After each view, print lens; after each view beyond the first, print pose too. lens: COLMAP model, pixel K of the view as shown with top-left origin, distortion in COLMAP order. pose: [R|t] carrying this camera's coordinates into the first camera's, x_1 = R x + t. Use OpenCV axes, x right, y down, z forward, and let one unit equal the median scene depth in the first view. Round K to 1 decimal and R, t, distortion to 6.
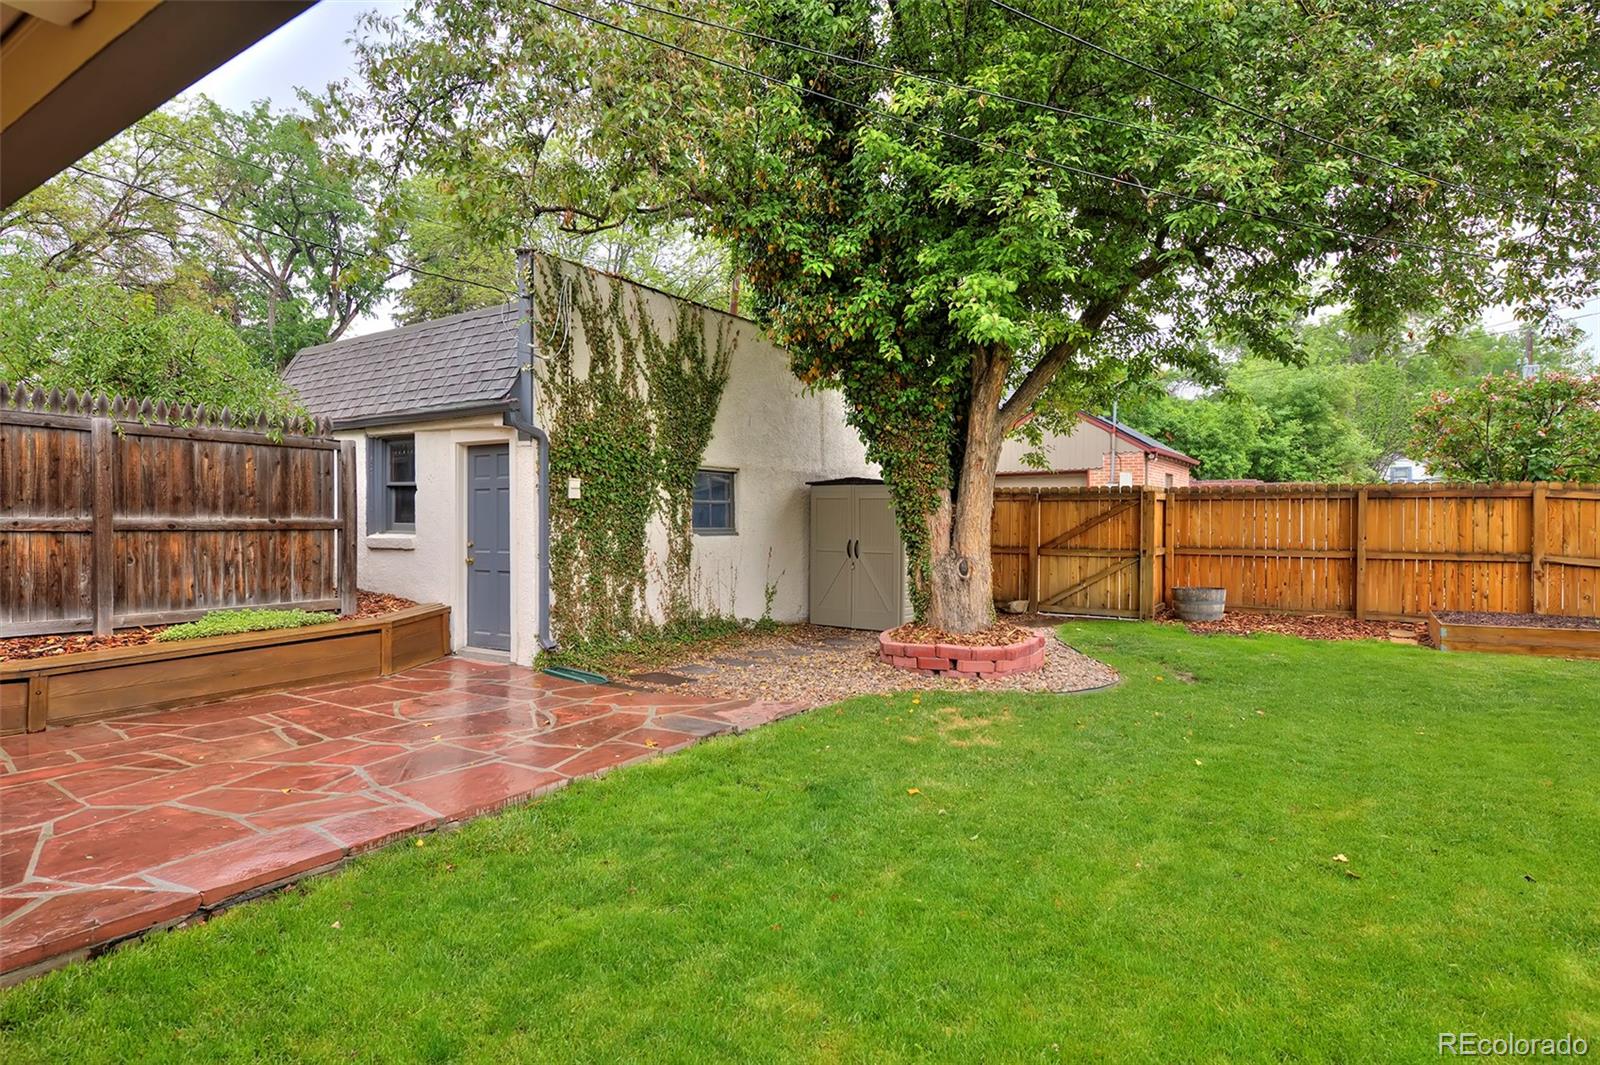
lens RADIAL K [[808.4, 0, 800.0], [0, 808.4, 532.5], [0, 0, 1]] dist [0.012709, -0.000704]
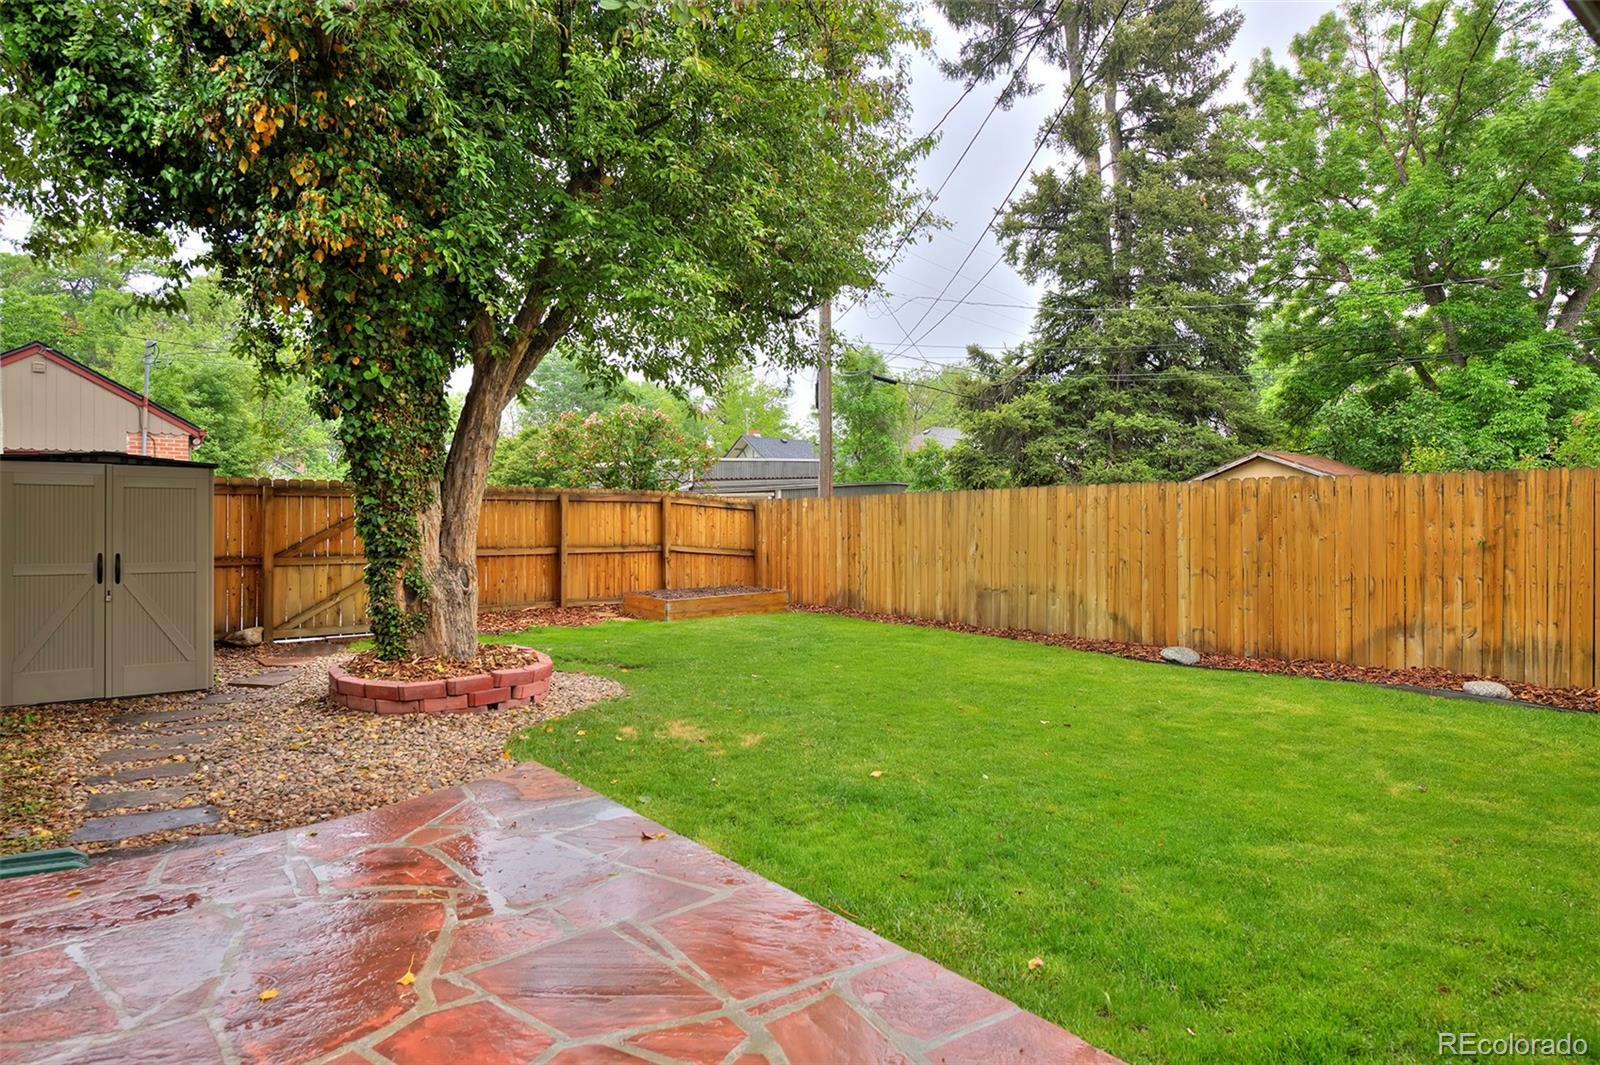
lens RADIAL K [[894.6, 0, 800.0], [0, 894.6, 532.5], [0, 0, 1]] dist [-0.000477, 0.000340]
pose [[0.331309, -0.015601, 0.943393, -0.654401], [0.018055, 0.999785, 0.010193, -0.006921], [-0.943350, 0.013656, 0.331520, 0.461399]]
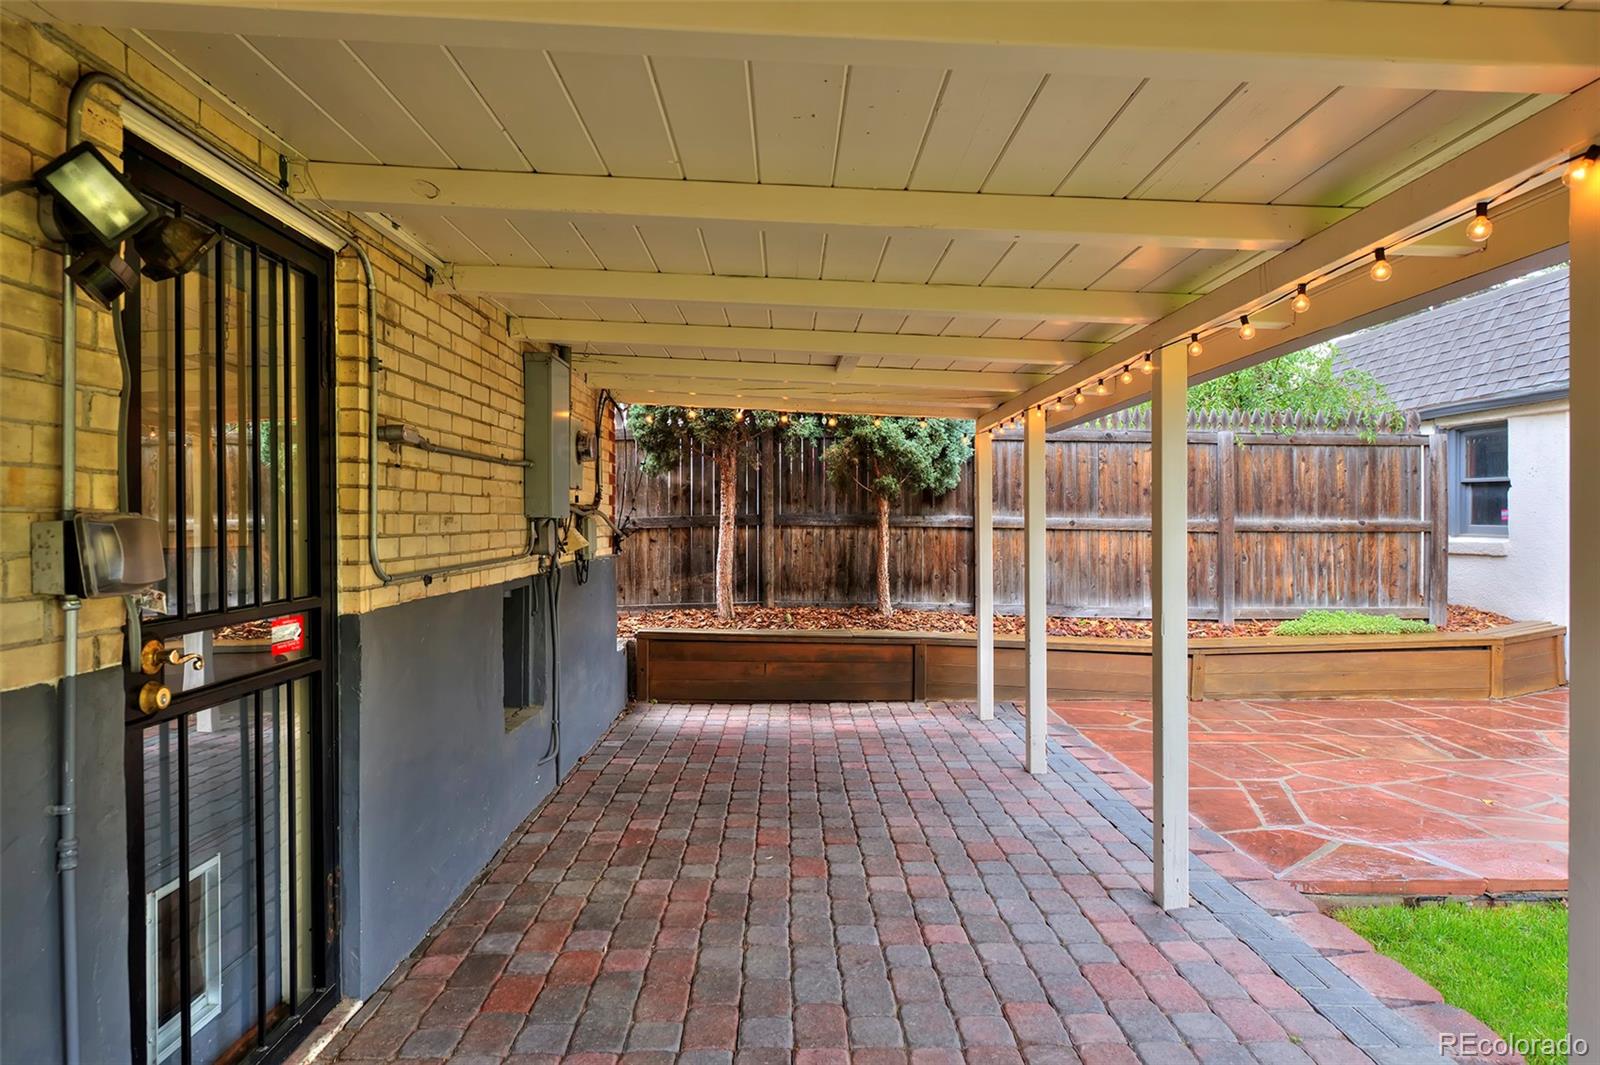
lens RADIAL K [[934.2, 0, 840.9], [0, 934.2, 528.0], [0, 0, 1]] dist [0.000603, 0.000495]
pose [[0.594823, 0.005187, -0.803840, -0.122126], [-0.011842, 0.999927, -0.002310, 0.002232], [0.803769, 0.010893, 0.594841, -0.174977]]
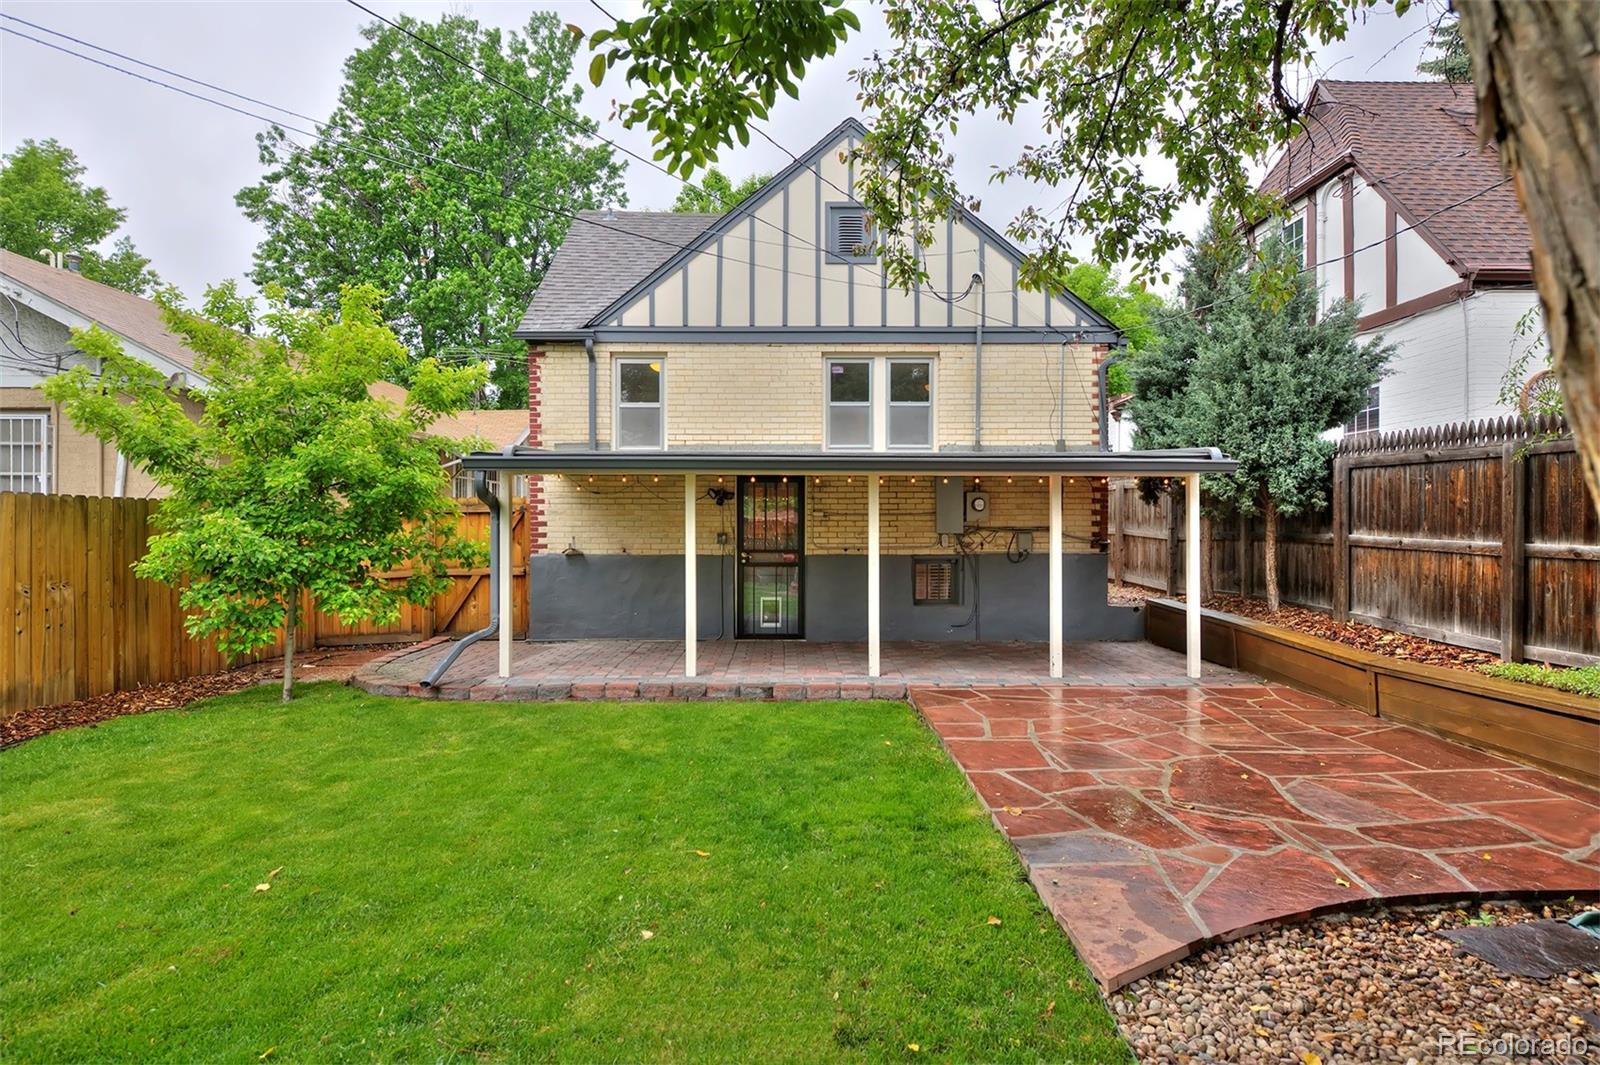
lens RADIAL K [[894.6, 0, 800.0], [0, 894.6, 532.5], [0, 0, 1]] dist [-0.000477, 0.000340]
pose [[-0.828932, 0.005064, -0.559327, 0.410815], [-0.009860, 0.999671, 0.023664, -0.042887], [0.559263, 0.025131, -0.828610, 1.262927]]
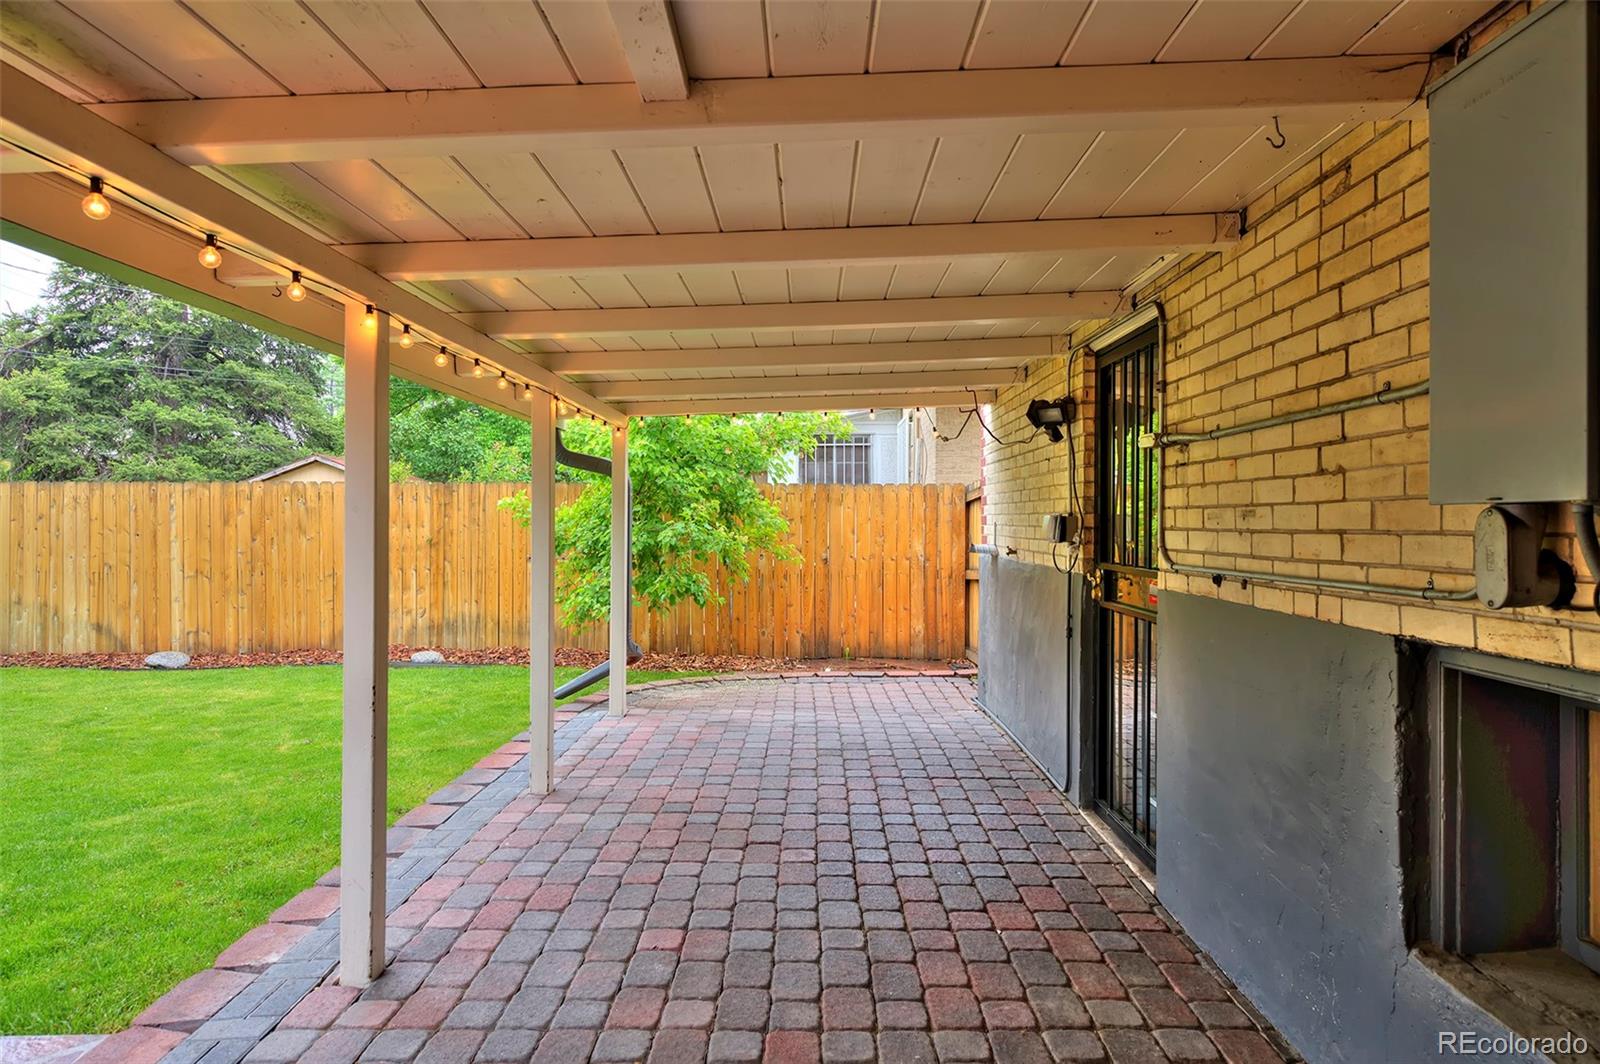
lens RADIAL K [[906.6, 0, 800.0], [0, 906.6, 532.0], [0, 0, 1]] dist [-0.004023, -0.002946]
pose [[-0.535626, -0.011448, 0.844378, -0.822458], [0.012810, 0.999683, 0.021680, -0.003219], [-0.844358, 0.022429, -0.535309, 0.289029]]
